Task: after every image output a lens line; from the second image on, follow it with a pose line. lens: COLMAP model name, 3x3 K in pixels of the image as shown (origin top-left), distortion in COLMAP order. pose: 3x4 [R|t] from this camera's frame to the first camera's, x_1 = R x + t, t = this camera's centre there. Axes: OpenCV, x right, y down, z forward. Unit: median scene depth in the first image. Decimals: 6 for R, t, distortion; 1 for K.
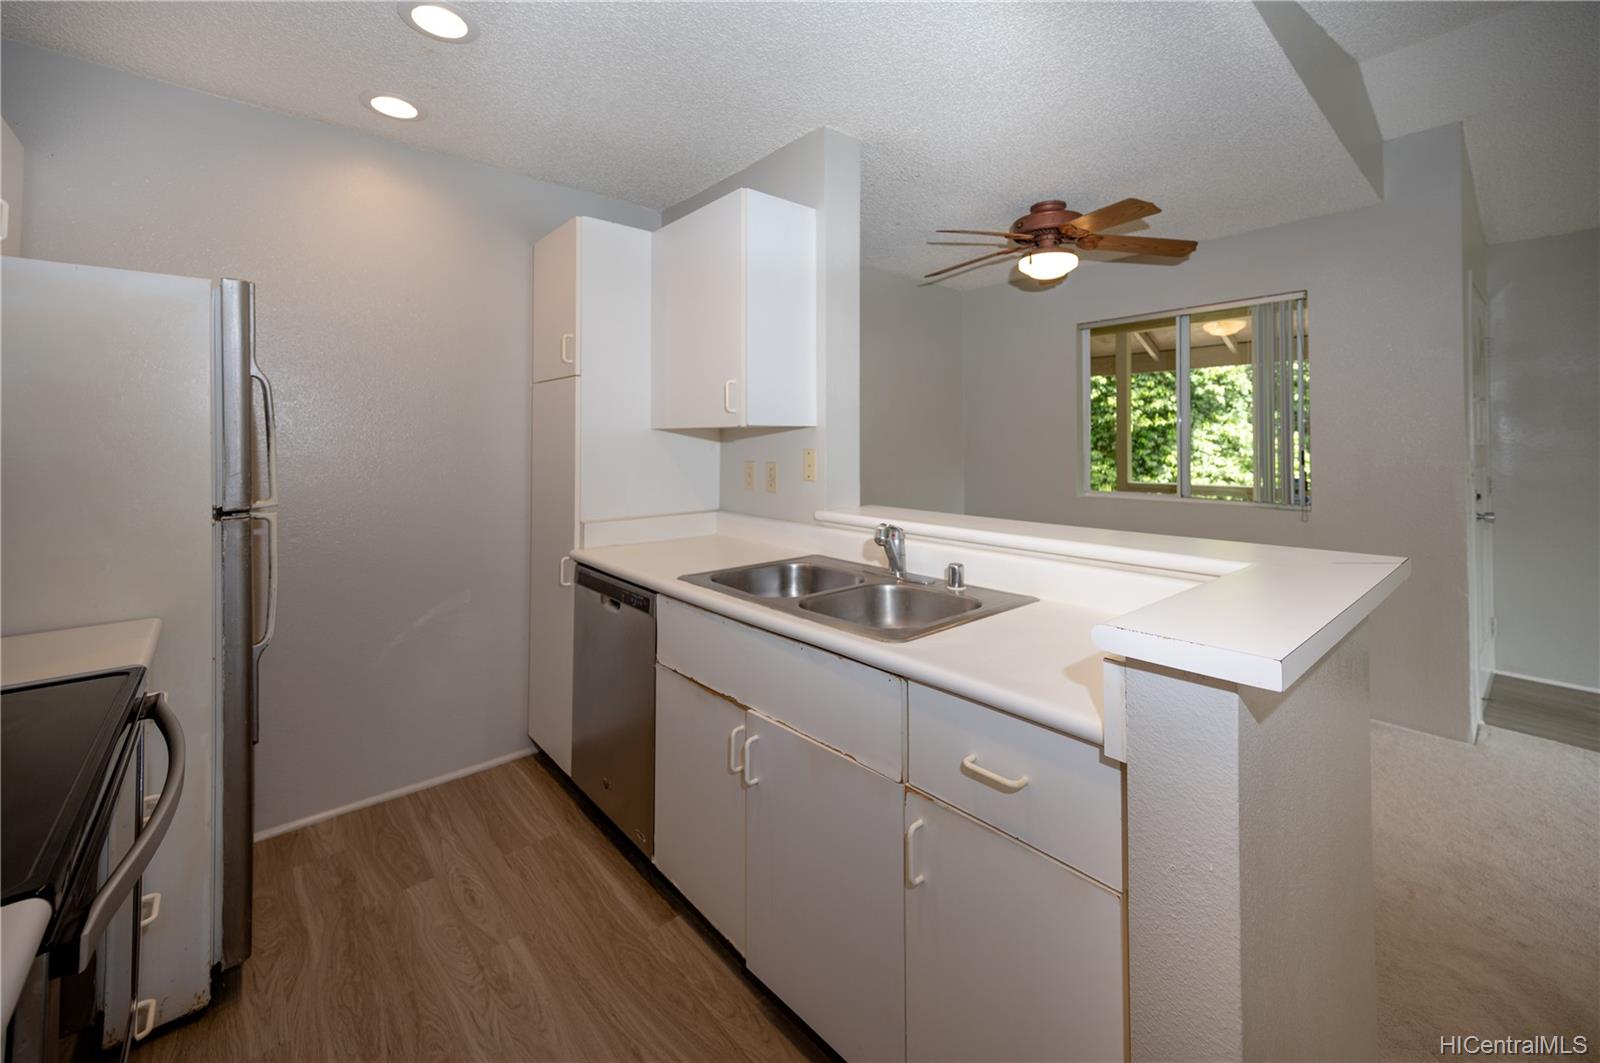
lens RADIAL K [[650.5, 0, 762.6], [0, 650.5, 439.8], [0, 0, 1]] dist [0.000368, -0.000309]
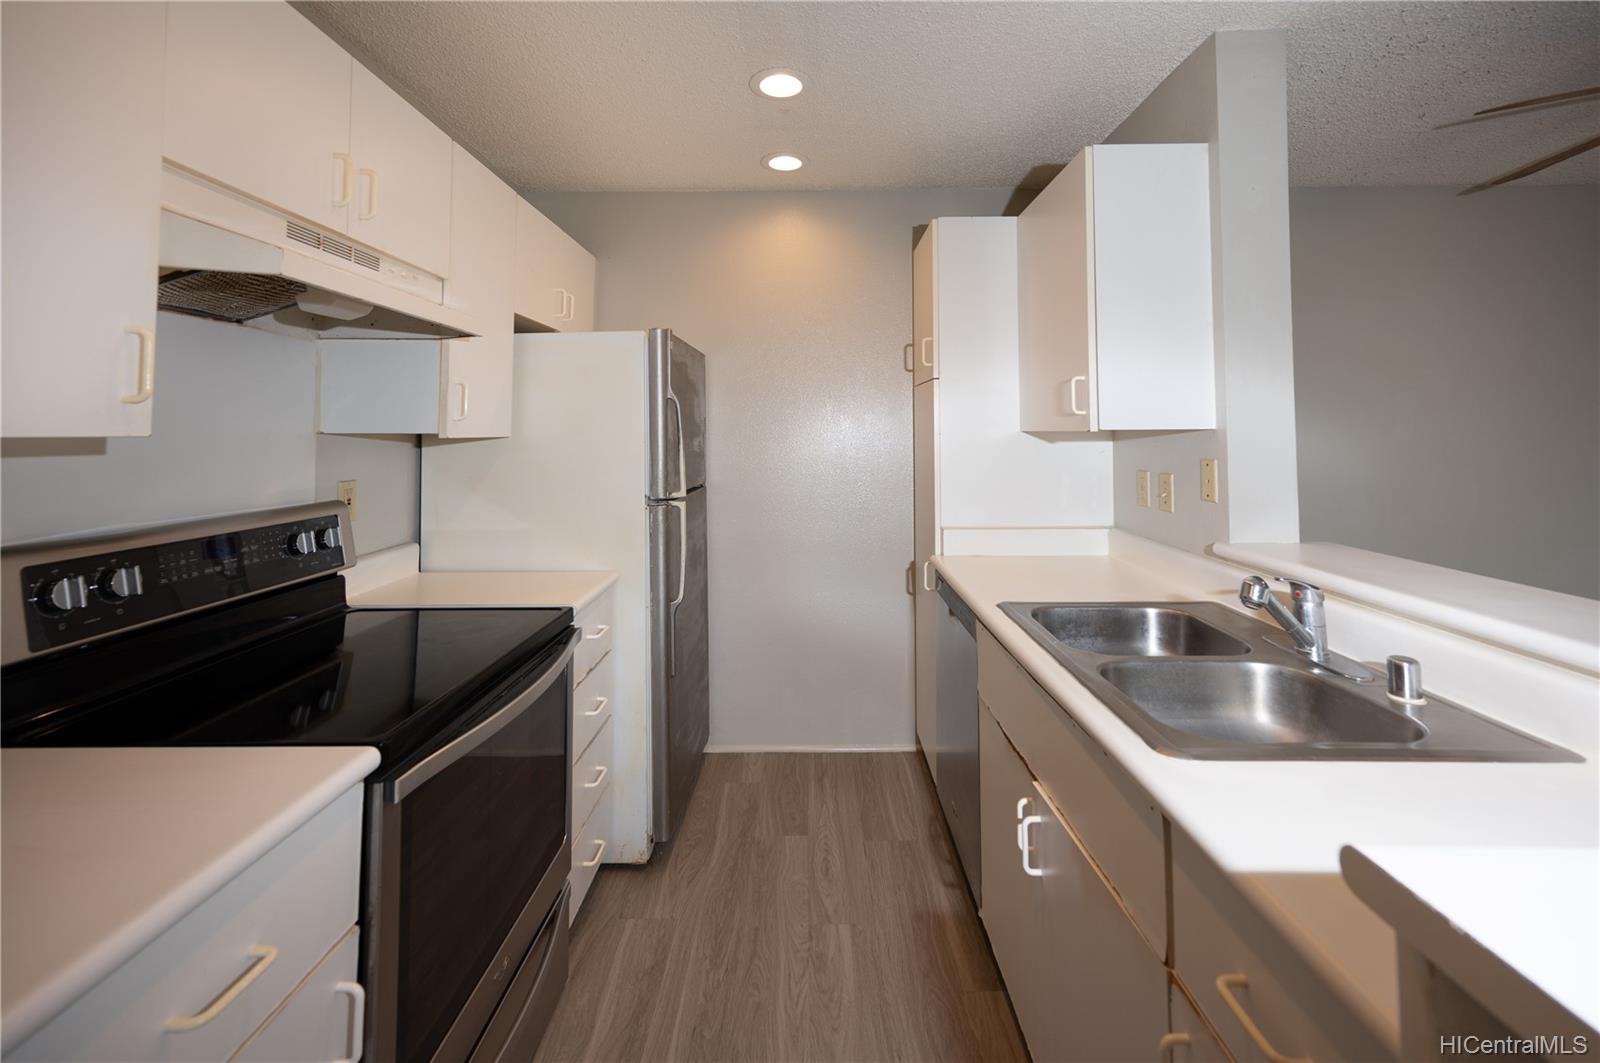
lens RADIAL K [[650.5, 0, 793.5], [0, 650.5, 412.0], [0, 0, 1]] dist [0.000368, -0.000309]
pose [[0.755898, -0.023389, -0.654271, 0.239543], [0.007353, 0.999602, -0.027238, -0.027797], [0.654648, 0.015778, 0.755769, 0.131528]]
